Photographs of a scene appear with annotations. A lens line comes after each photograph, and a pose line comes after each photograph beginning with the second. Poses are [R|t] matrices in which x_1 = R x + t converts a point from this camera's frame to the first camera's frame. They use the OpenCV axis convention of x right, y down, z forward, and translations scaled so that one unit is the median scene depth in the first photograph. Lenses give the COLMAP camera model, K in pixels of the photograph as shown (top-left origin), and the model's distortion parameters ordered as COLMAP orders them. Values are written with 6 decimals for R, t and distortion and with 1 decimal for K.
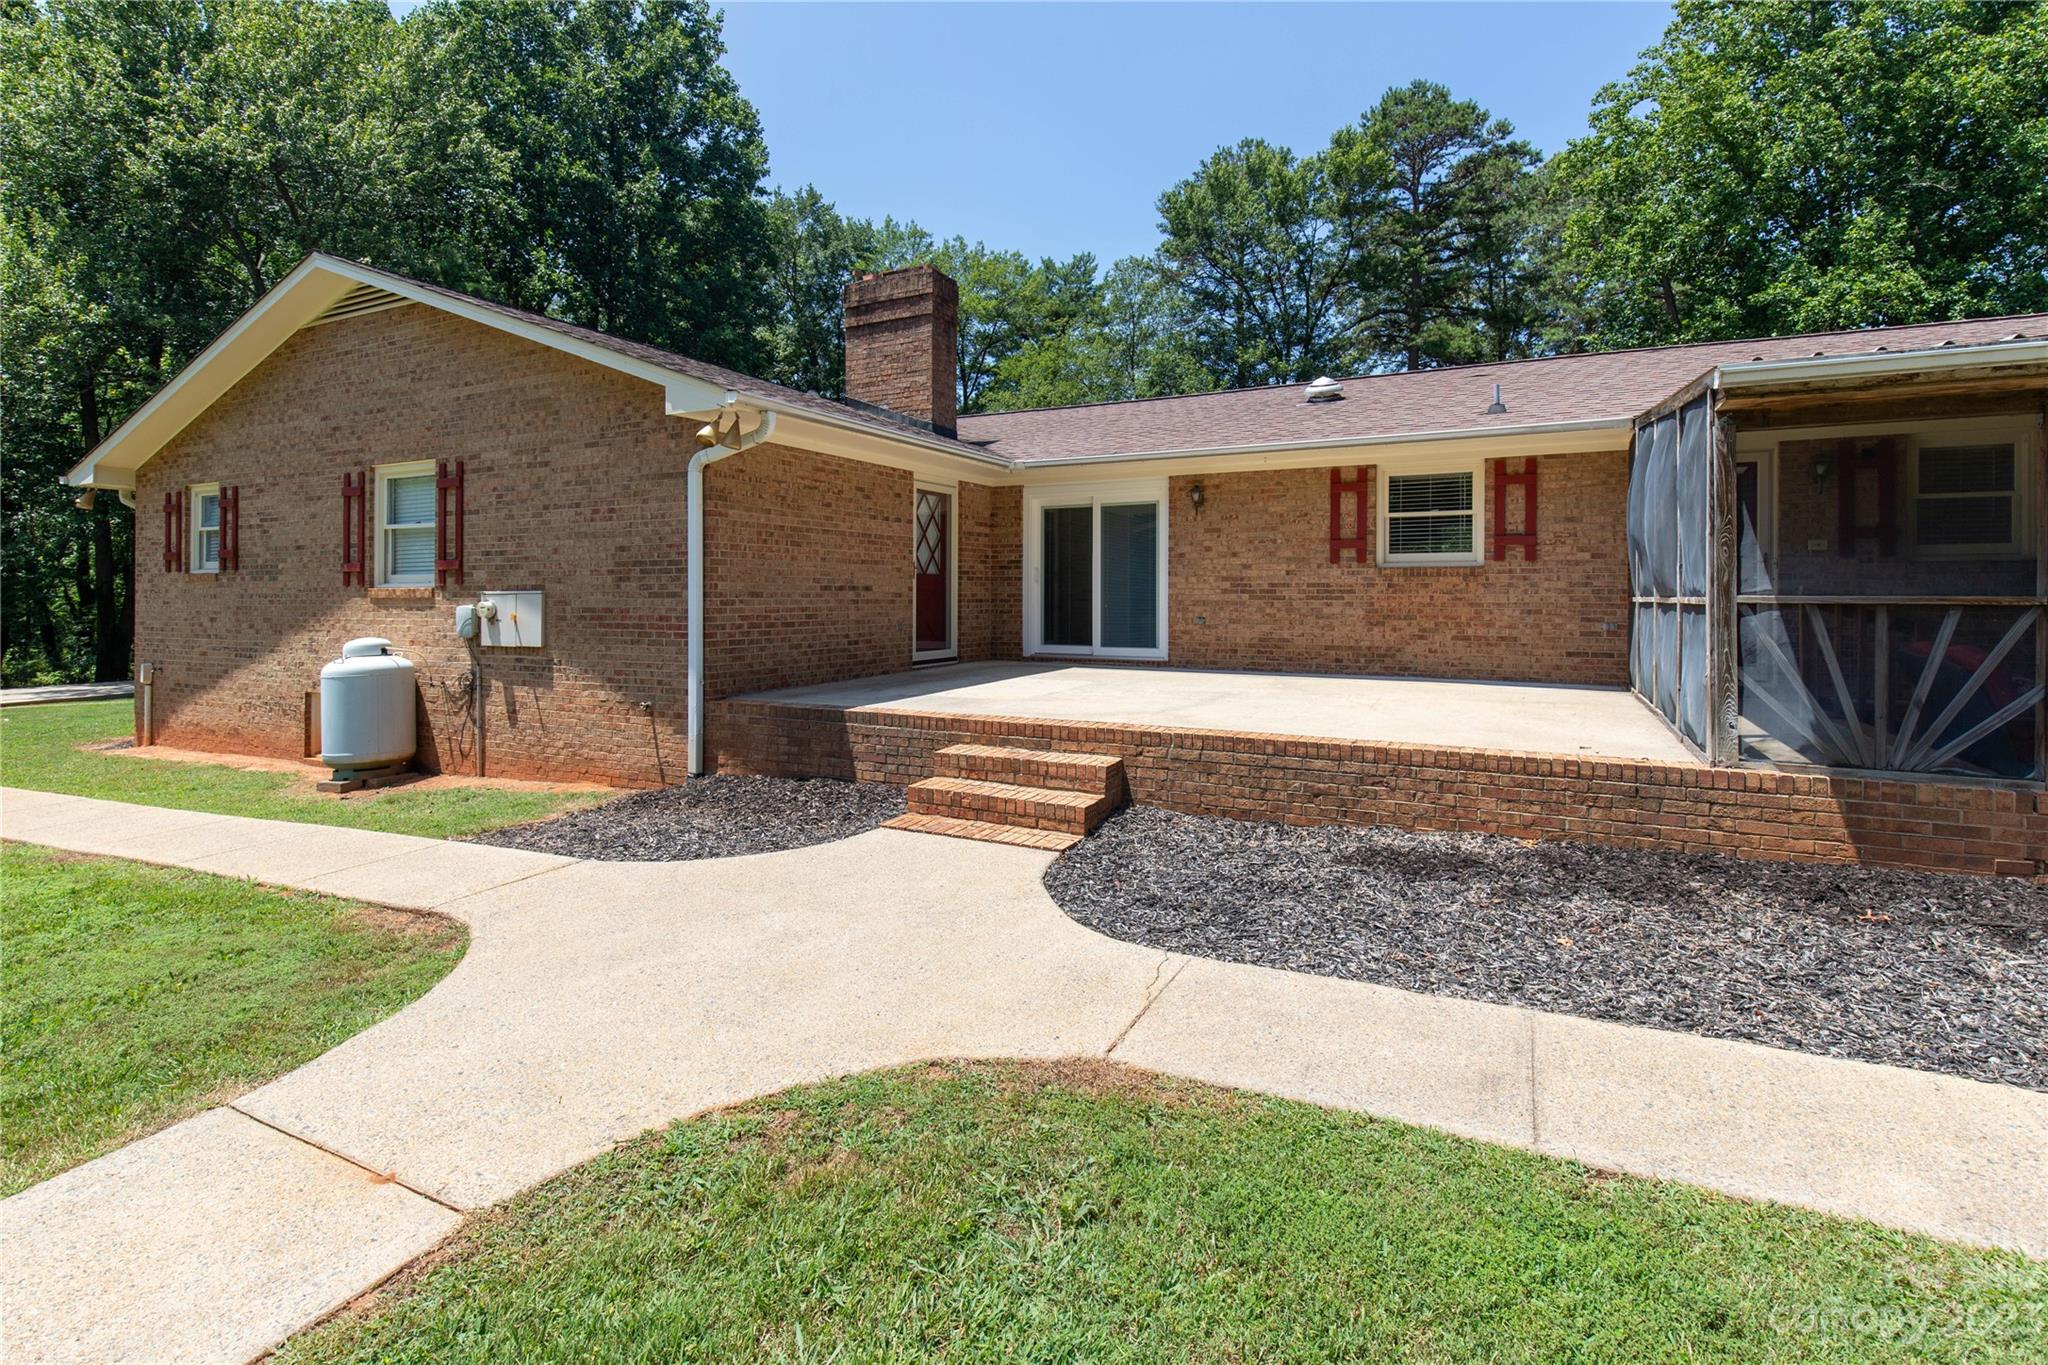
lens RADIAL K [[925.1, 0, 1069.1], [0, 925.1, 607.5], [0, 0, 1]] dist [0.002322, 0.000316]
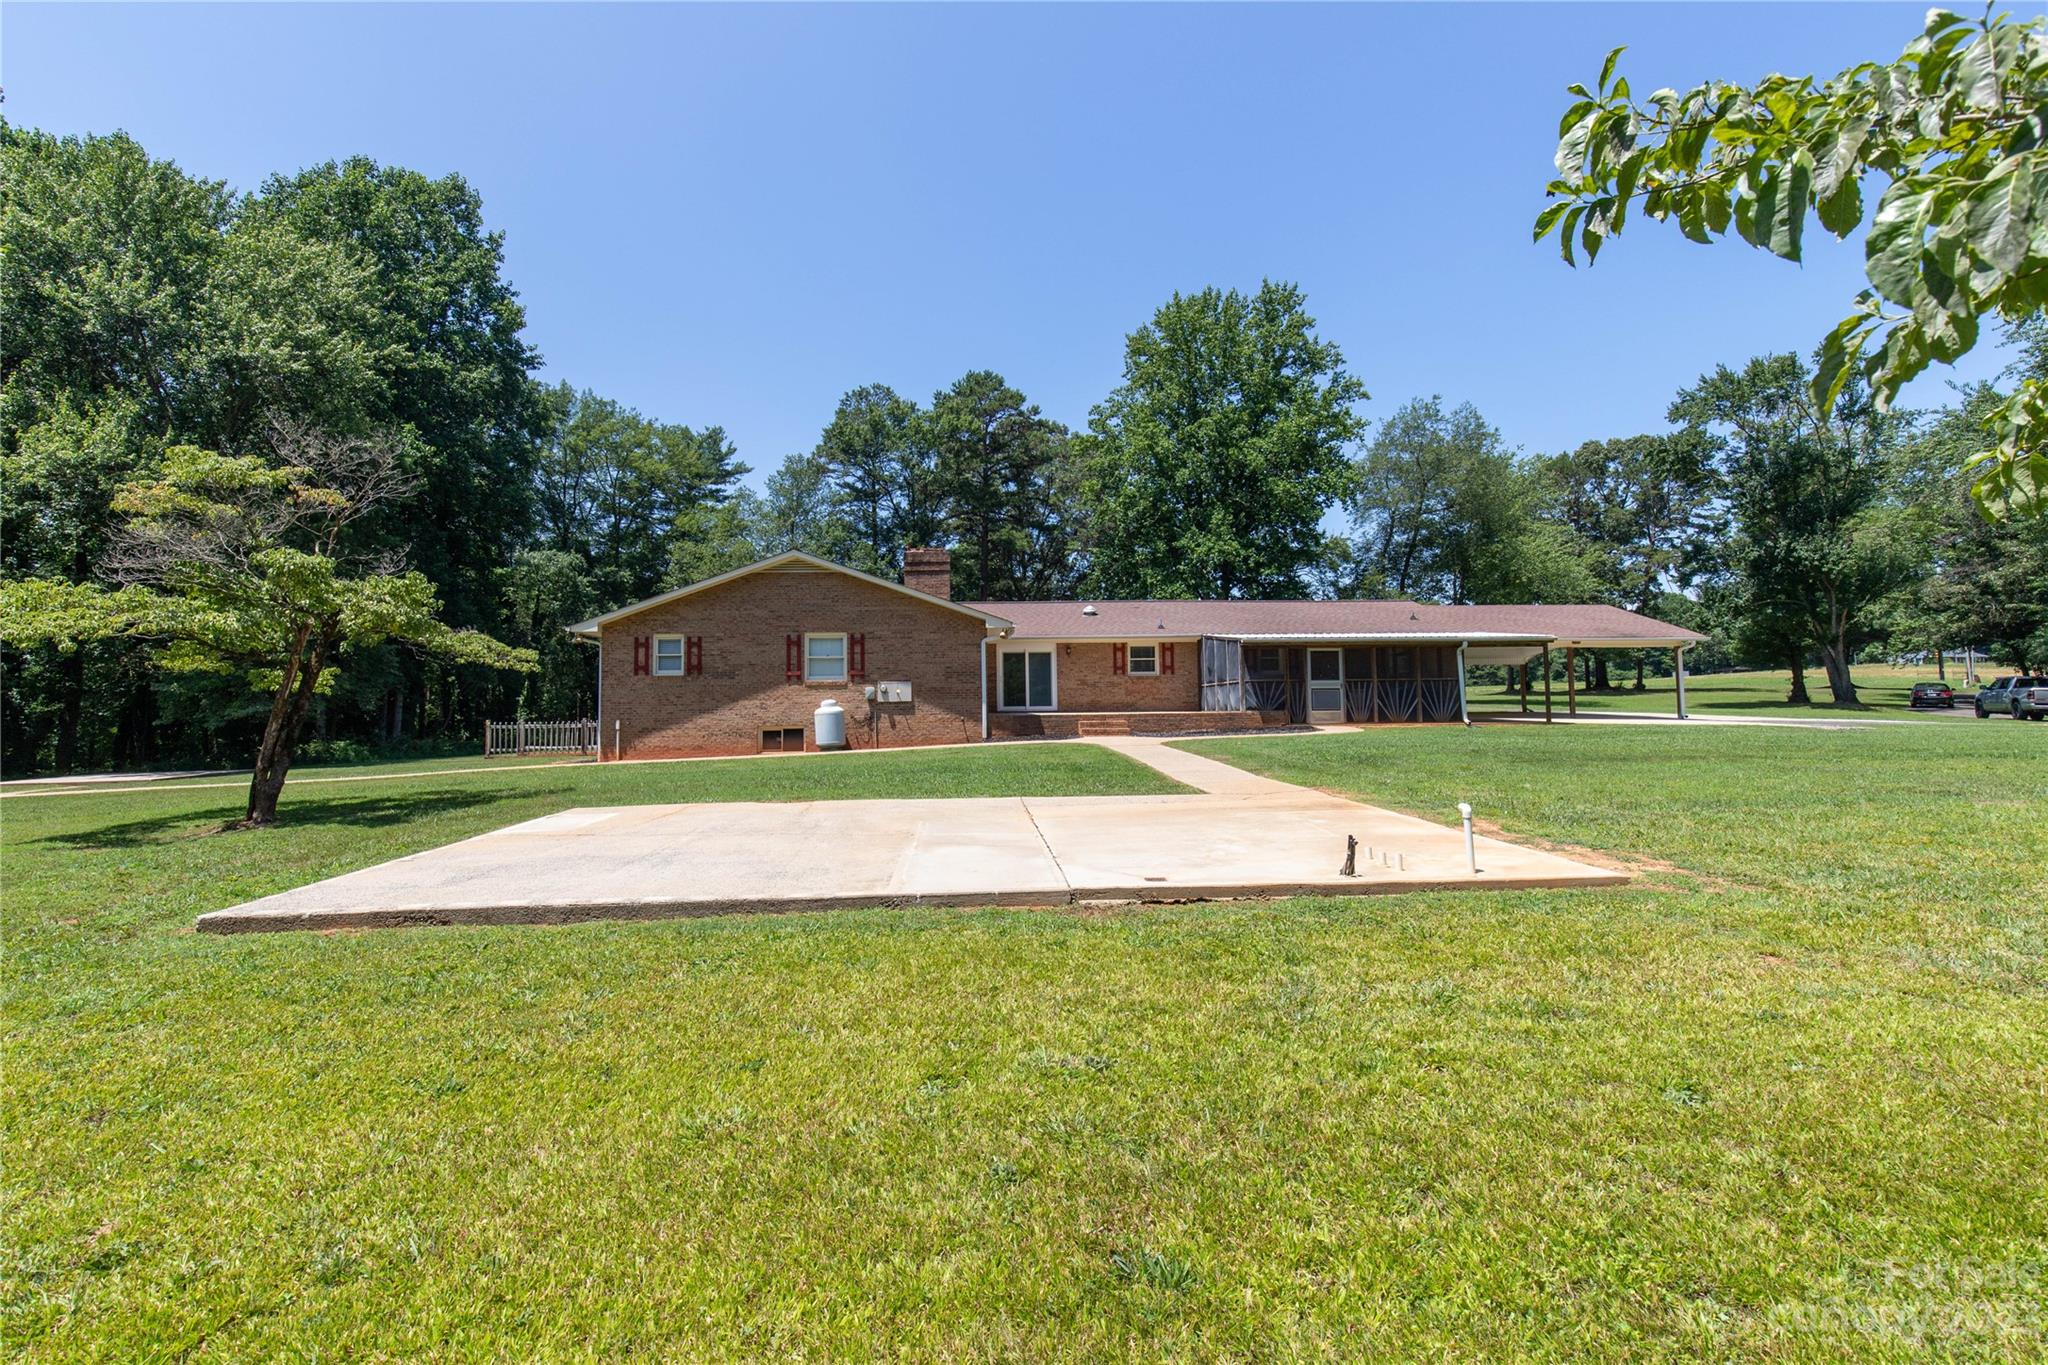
lens RADIAL K [[925.1, 0, 1016.9], [0, 925.1, 681.1], [0, 0, 1]] dist [0.002322, 0.000316]
pose [[0.863901, 0.005135, 0.503635, -1.498961], [0.020120, 0.998798, -0.044697, 0.099902], [-0.503259, 0.048747, 0.862759, -1.422982]]
